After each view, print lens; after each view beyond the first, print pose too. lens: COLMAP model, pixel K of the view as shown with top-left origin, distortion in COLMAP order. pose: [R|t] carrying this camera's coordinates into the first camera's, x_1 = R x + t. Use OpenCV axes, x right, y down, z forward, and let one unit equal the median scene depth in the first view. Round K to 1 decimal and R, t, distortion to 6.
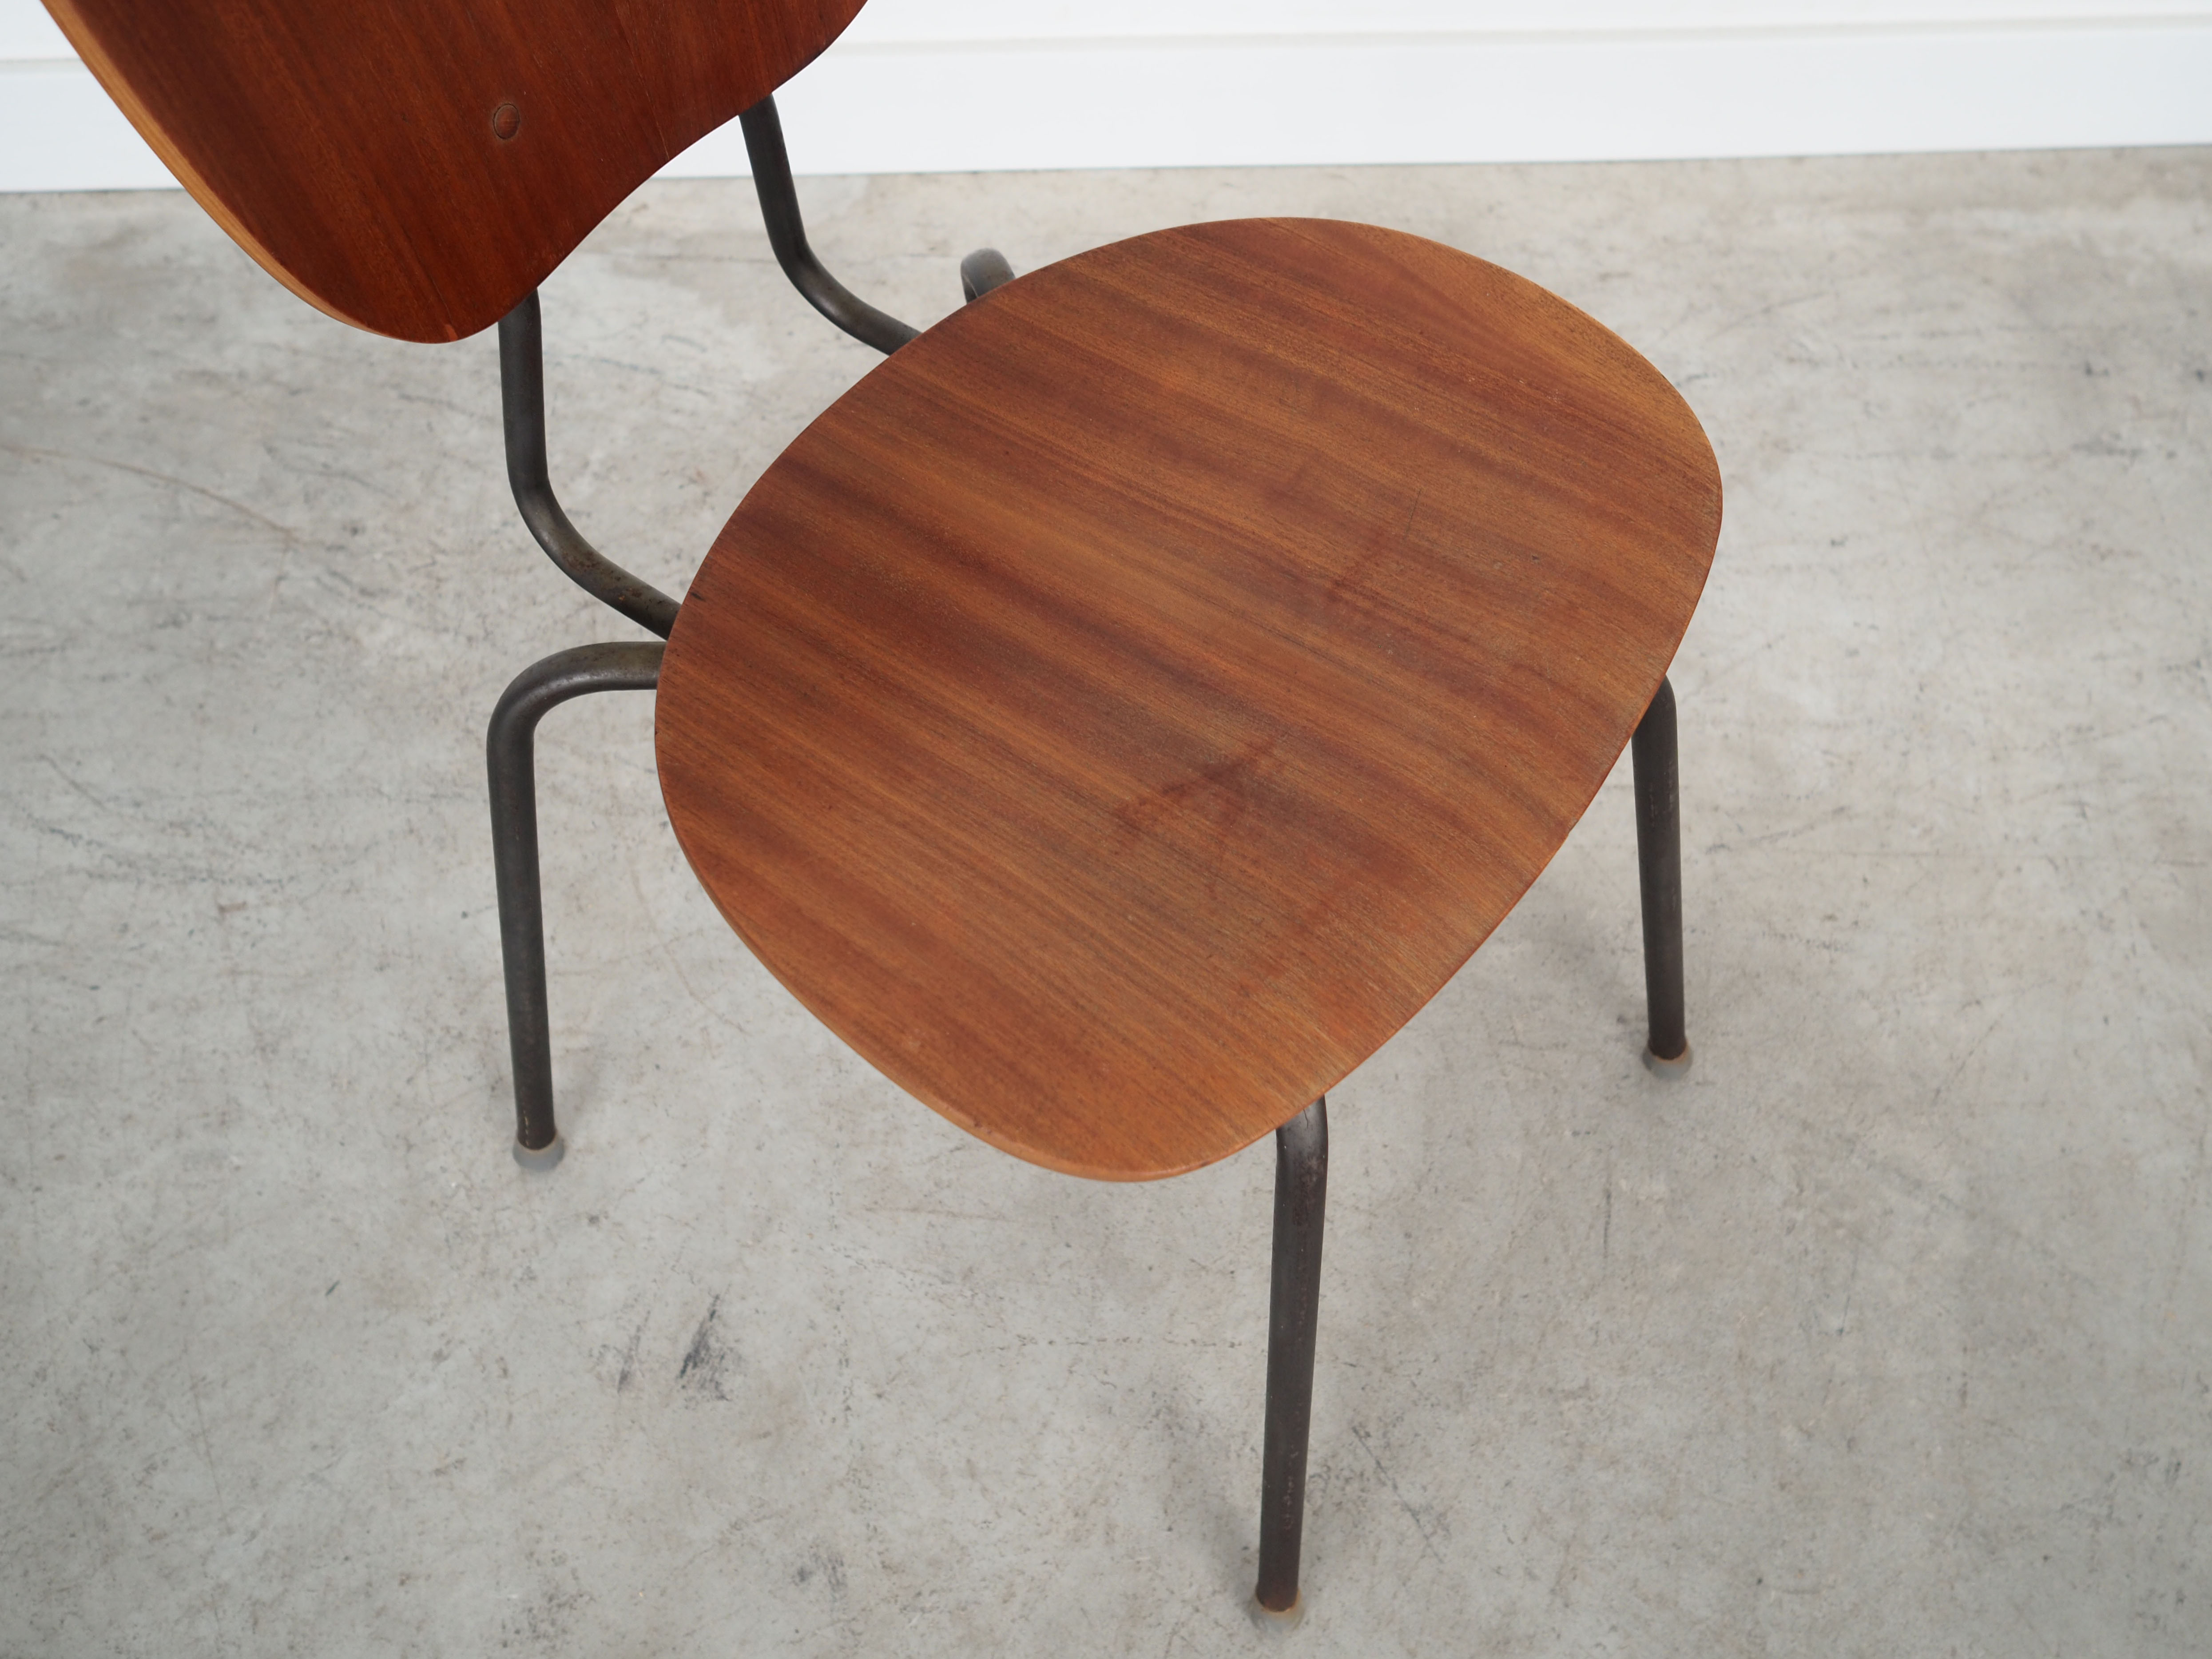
lens RADIAL K [[2117.4, 0, 1135.2], [0, 2117.4, 762.0], [0, 0, 1]] dist [-0.021186, 0.000000]
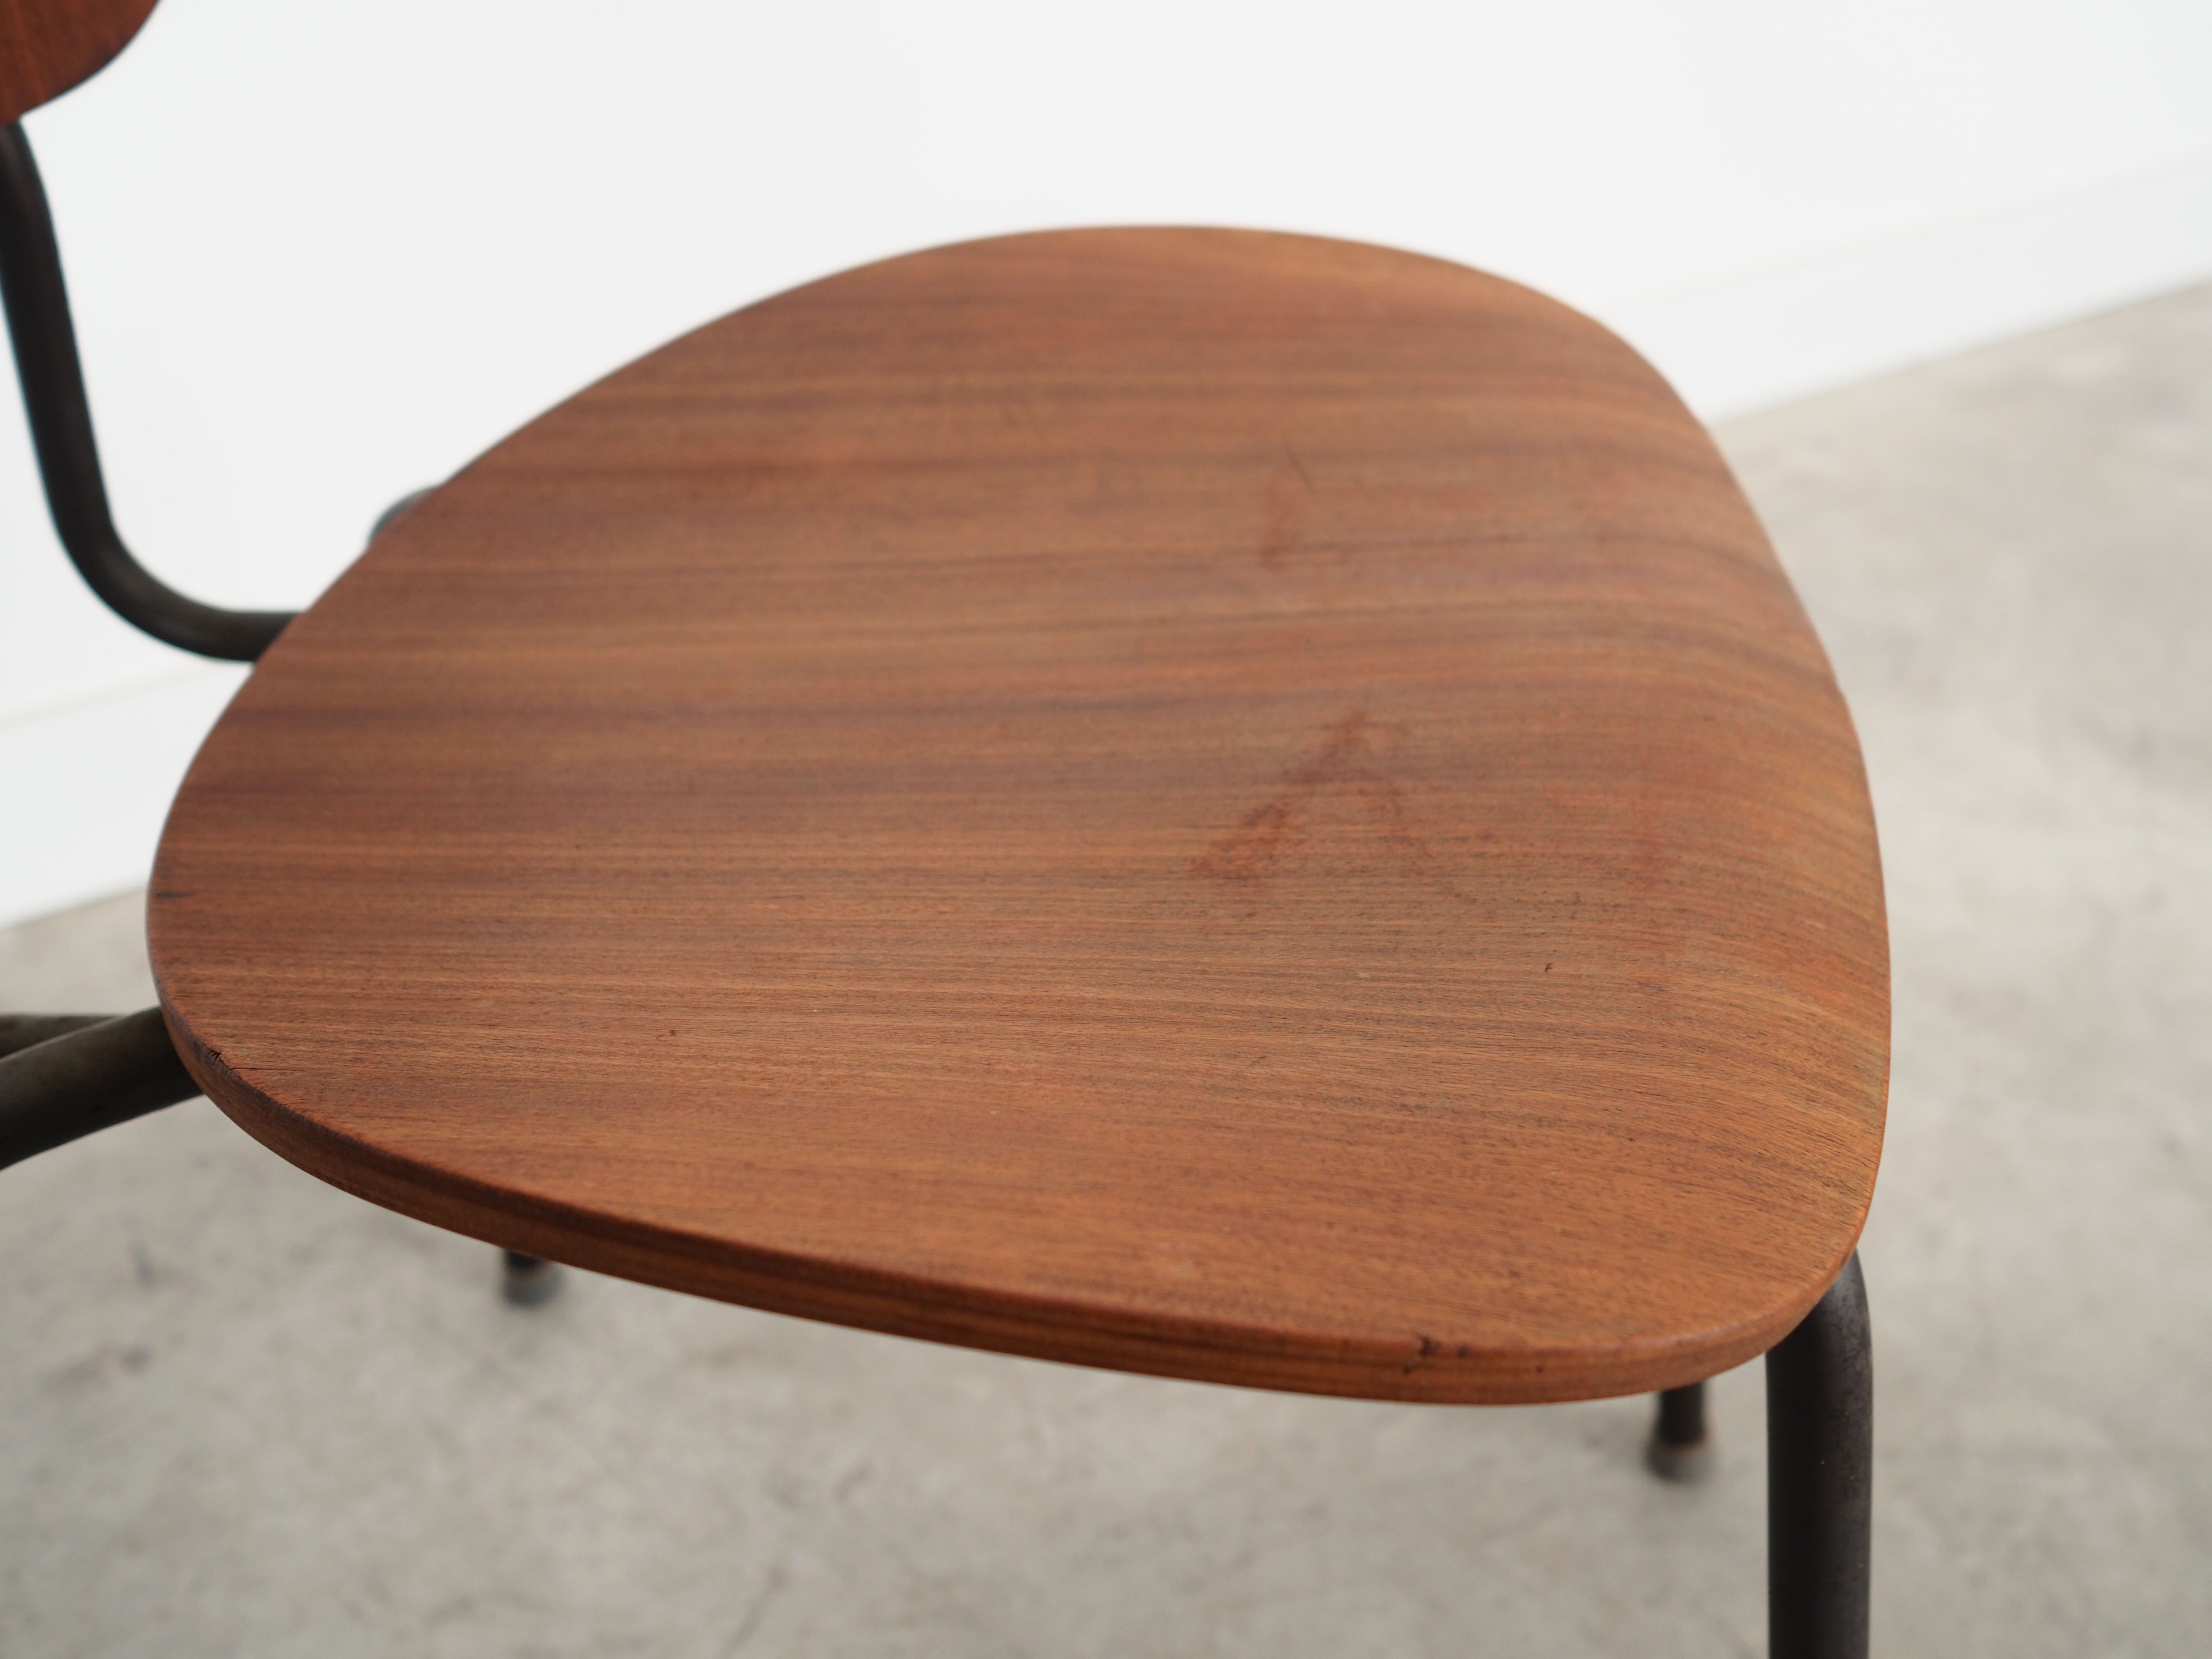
lens RADIAL K [[2222.8, 0, 1120.5], [0, 2222.8, 784.8], [0, 0, 1]] dist [-0.026373, 0.000000]
pose [[0.862939, -0.269487, 0.427450, -0.169274], [0.421405, 0.850605, -0.314467, 0.113688], [-0.278846, 0.451495, 0.847583, 0.361120]]
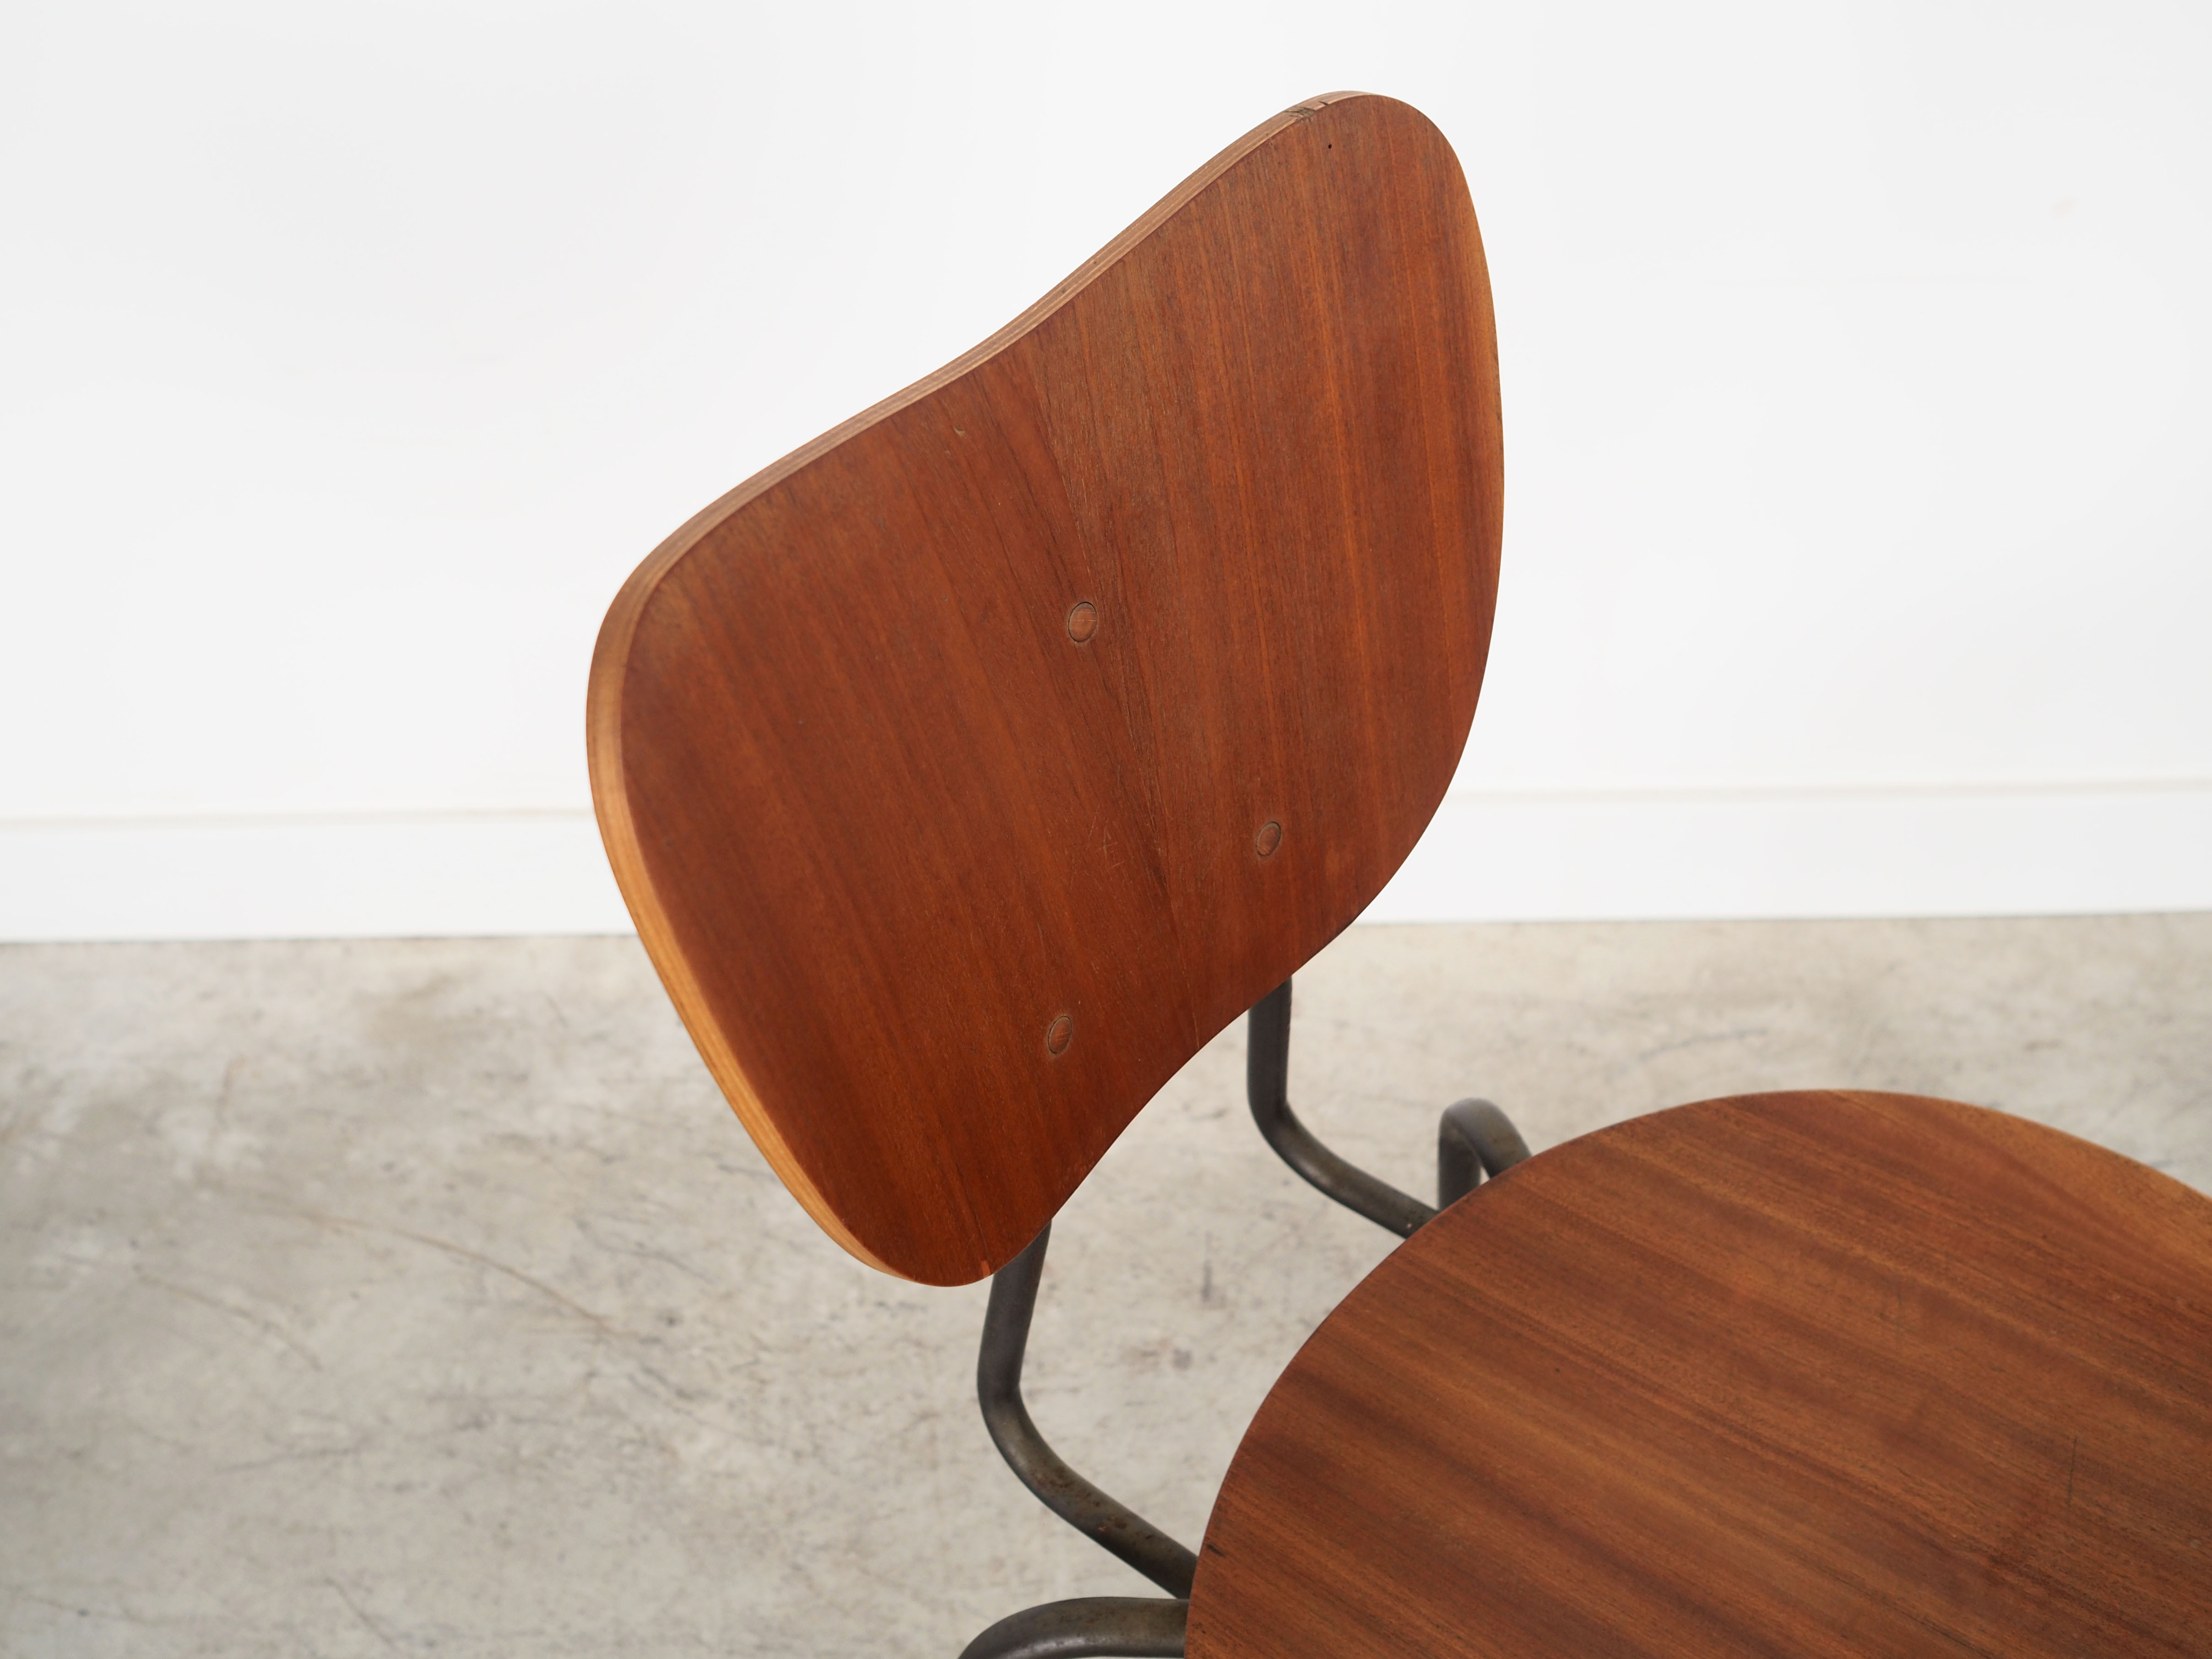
lens RADIAL K [[2222.9, 0, 1102.3], [0, 2222.9, 877.6], [0, 0, 1]] dist [-0.026373, 0.000000]
pose [[0.995878, 0.002043, -0.090678, -0.126728], [-0.023719, 0.970825, -0.238614, -0.093683], [0.087545, 0.239781, 0.966872, 0.049900]]
